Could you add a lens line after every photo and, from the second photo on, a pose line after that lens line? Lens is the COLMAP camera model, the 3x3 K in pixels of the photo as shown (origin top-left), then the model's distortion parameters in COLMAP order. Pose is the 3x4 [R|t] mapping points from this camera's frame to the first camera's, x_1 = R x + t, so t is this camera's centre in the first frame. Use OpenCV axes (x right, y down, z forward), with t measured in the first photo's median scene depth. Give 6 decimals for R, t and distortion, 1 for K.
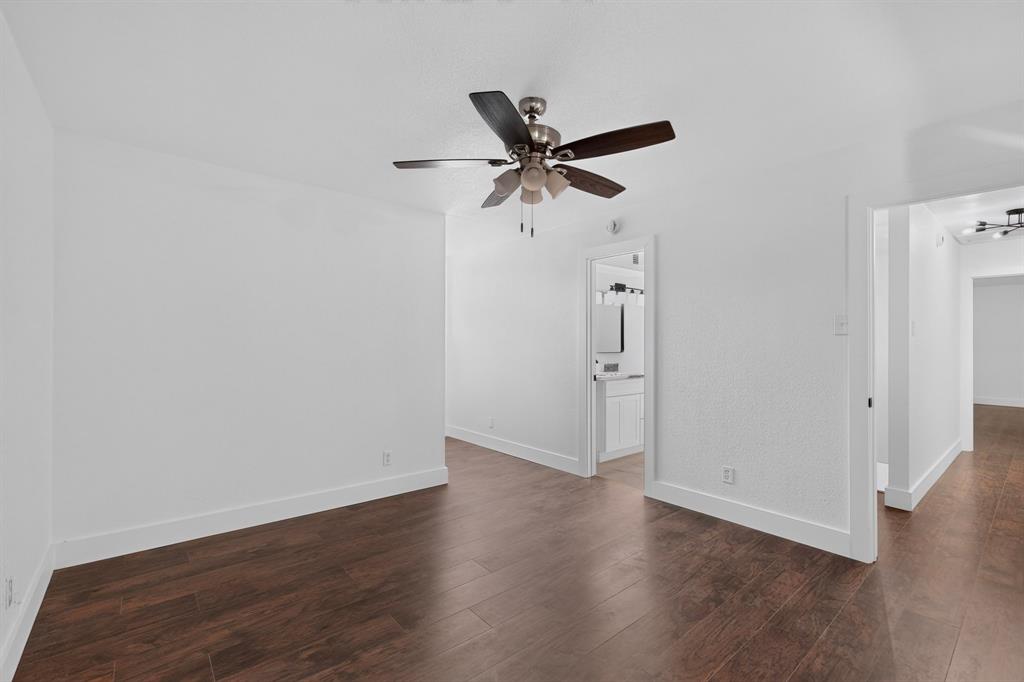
lens RADIAL K [[445.3, 0, 515.0], [0, 445.3, 344.8], [0, 0, 1]] dist [-0.001689, 0.000439]
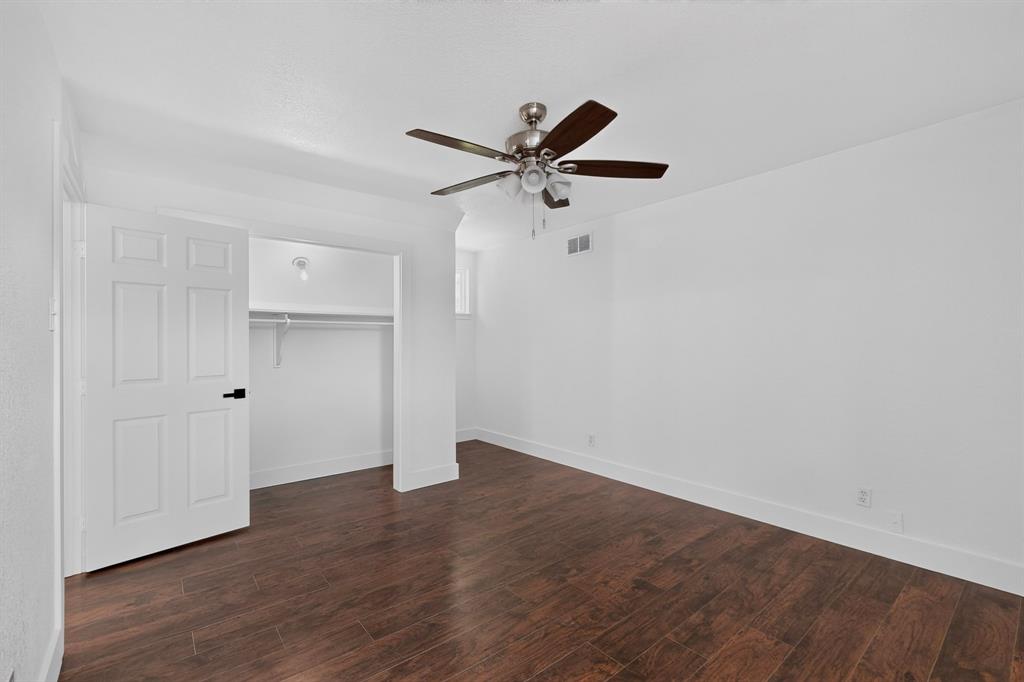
lens RADIAL K [[445.3, 0, 514.4], [0, 445.3, 338.7], [0, 0, 1]] dist [-0.001689, 0.000439]
pose [[-0.999905, 0.003477, 0.013320, 0.068129], [0.003443, 0.999991, -0.002596, -0.008841], [-0.013329, -0.002550, -0.999908, 1.987421]]
